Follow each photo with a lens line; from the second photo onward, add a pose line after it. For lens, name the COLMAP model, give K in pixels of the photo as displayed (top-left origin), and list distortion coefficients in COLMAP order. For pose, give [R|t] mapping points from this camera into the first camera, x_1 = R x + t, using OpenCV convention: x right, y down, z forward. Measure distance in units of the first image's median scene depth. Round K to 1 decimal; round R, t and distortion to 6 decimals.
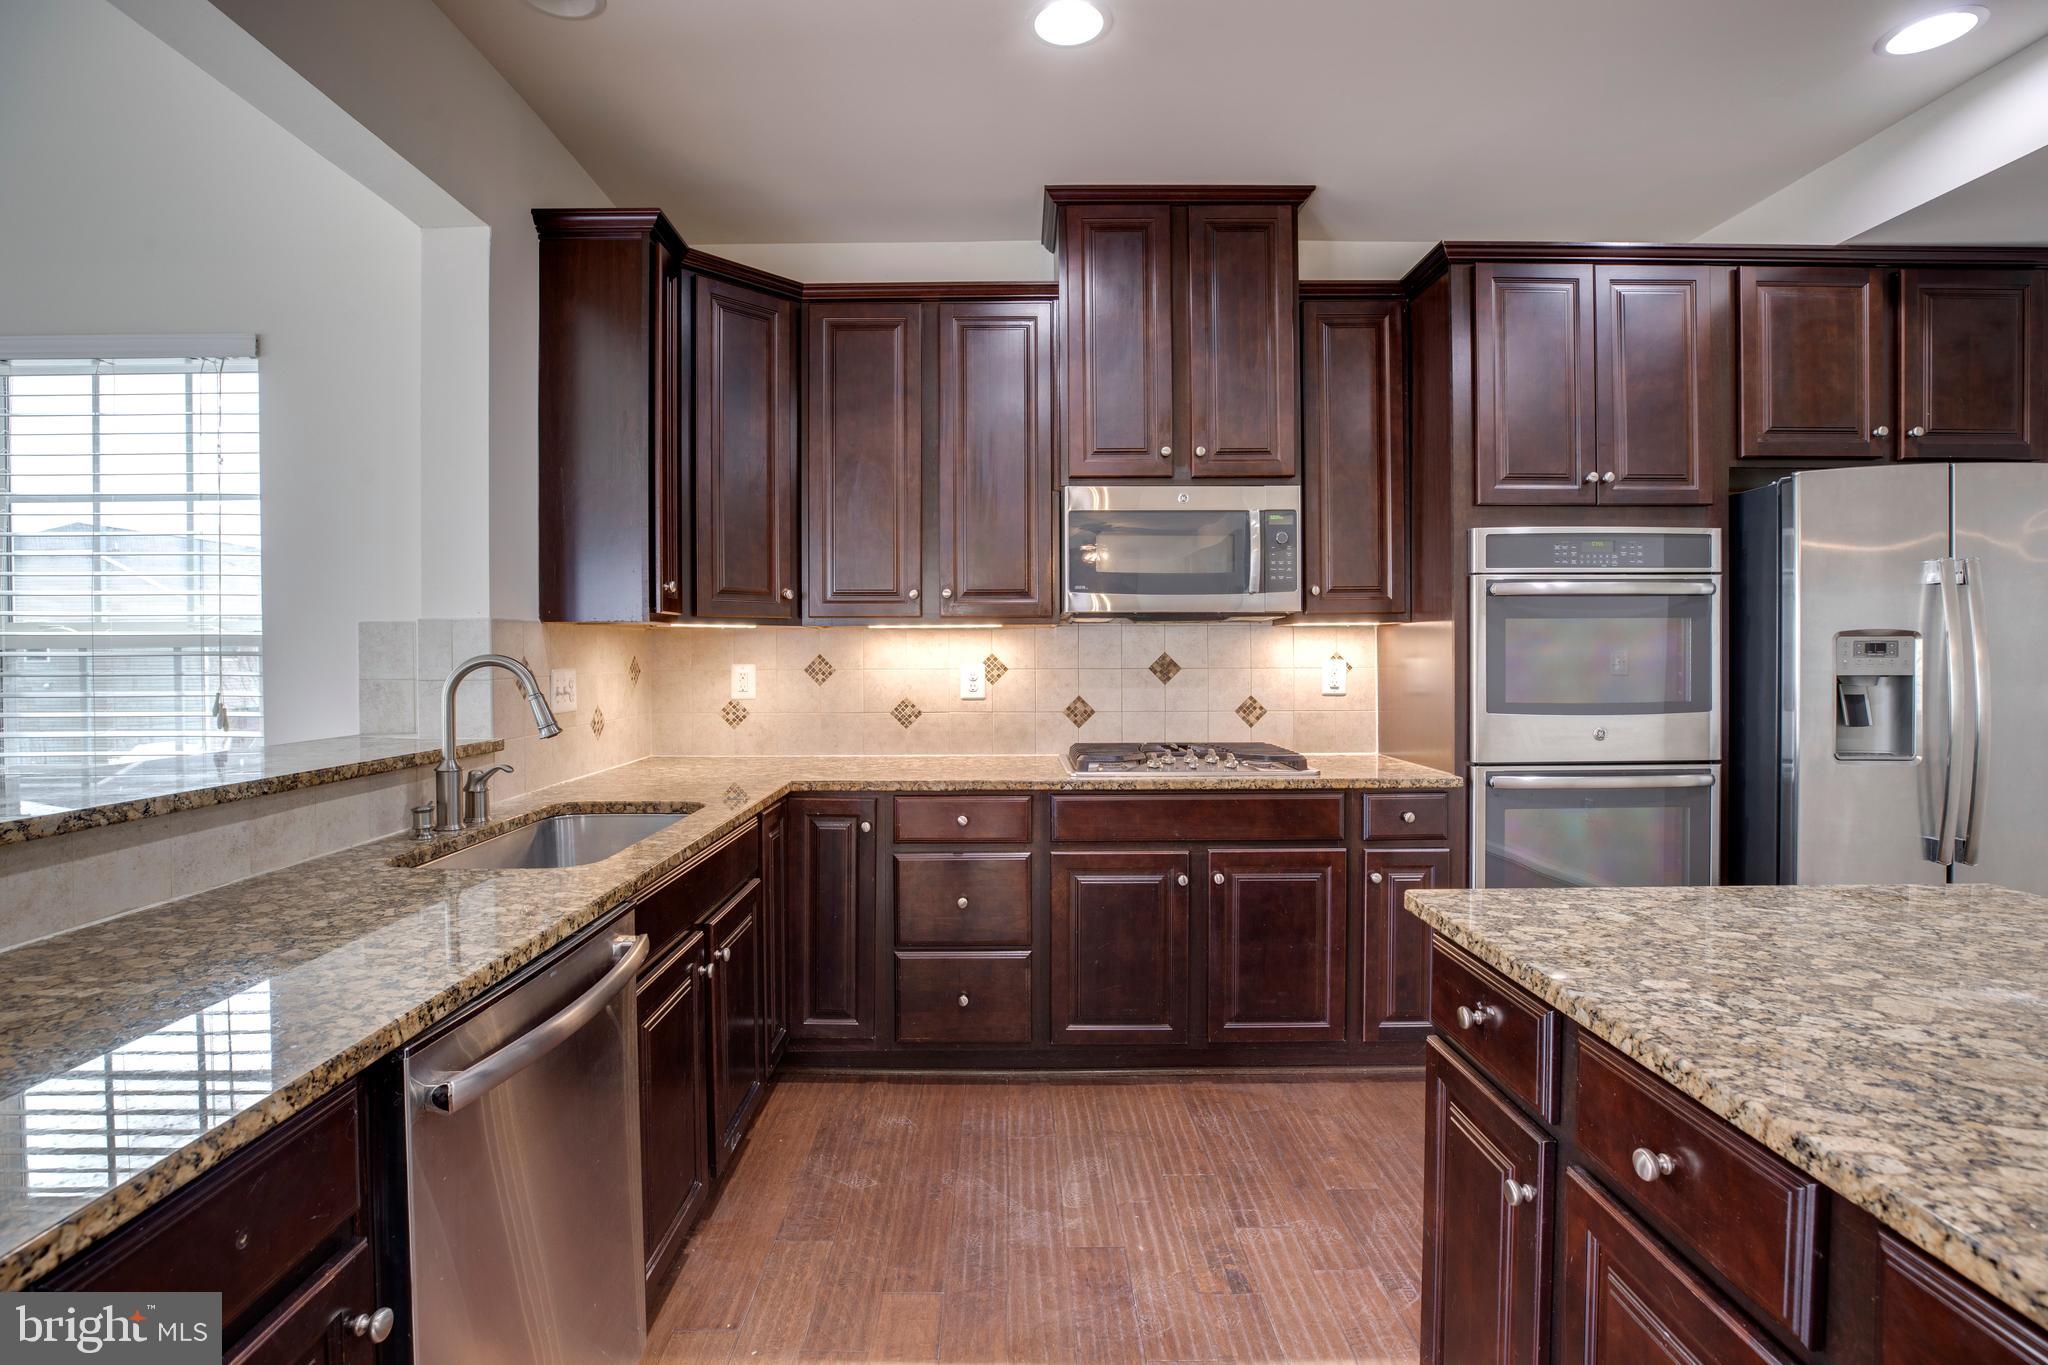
lens RADIAL K [[954.1, 0, 1020.2], [0, 954.1, 668.3], [0, 0, 1]] dist [-0.036752, 0.008684]
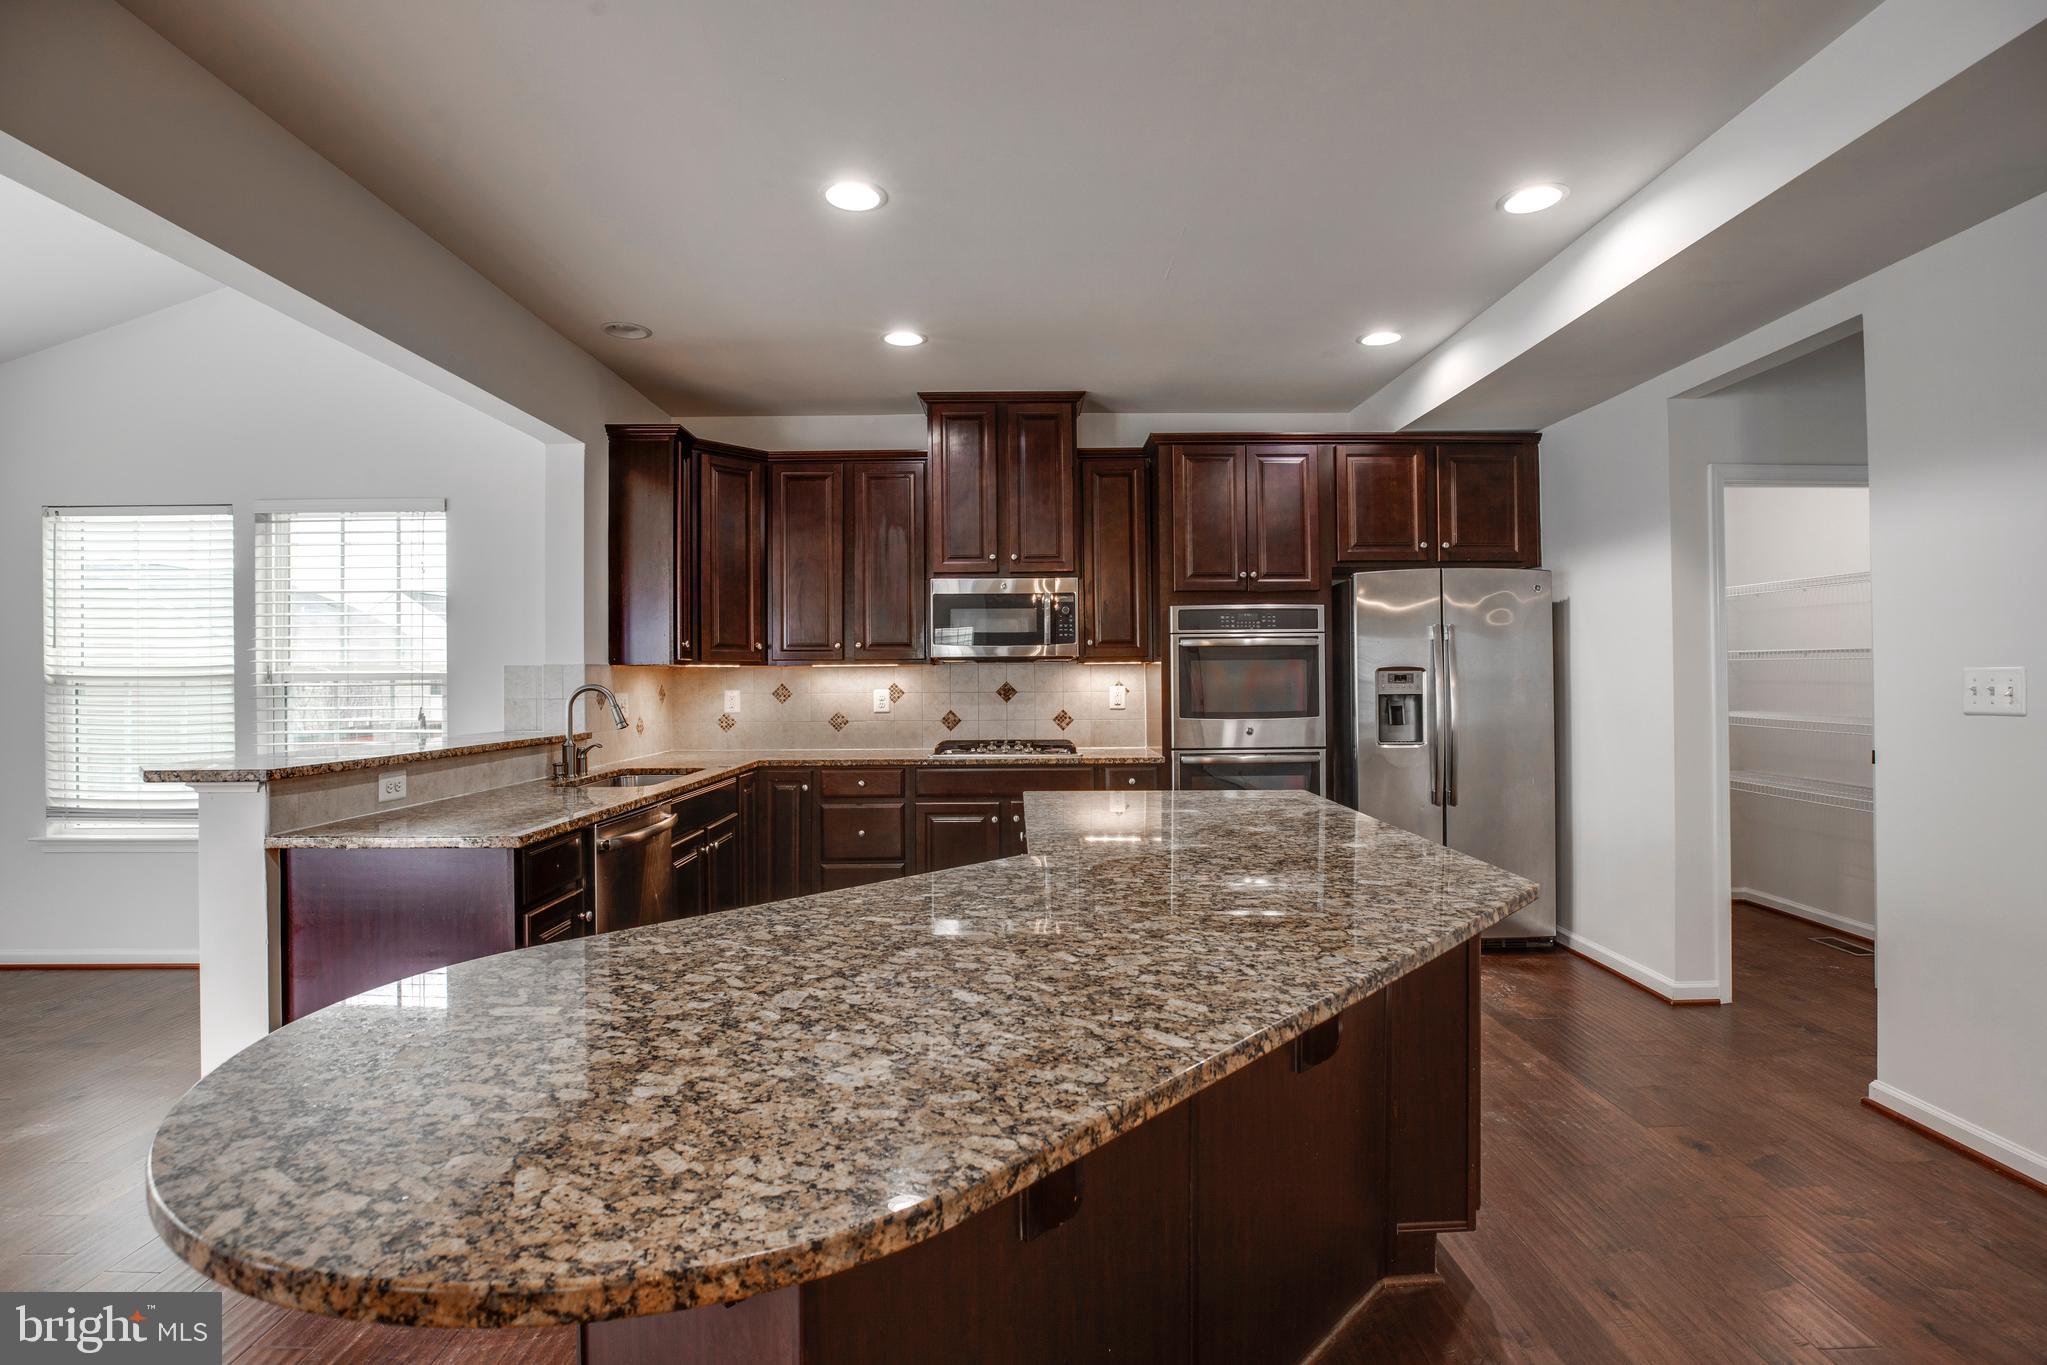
lens RADIAL K [[953.7, 0, 1030.9], [0, 953.7, 683.4], [0, 0, 1]] dist [-0.036752, 0.008684]
pose [[0.999987, -0.002819, 0.004158, 0.224089], [0.002878, 0.999892, -0.014379, 0.009876], [-0.004117, 0.014391, 0.999888, -0.650404]]
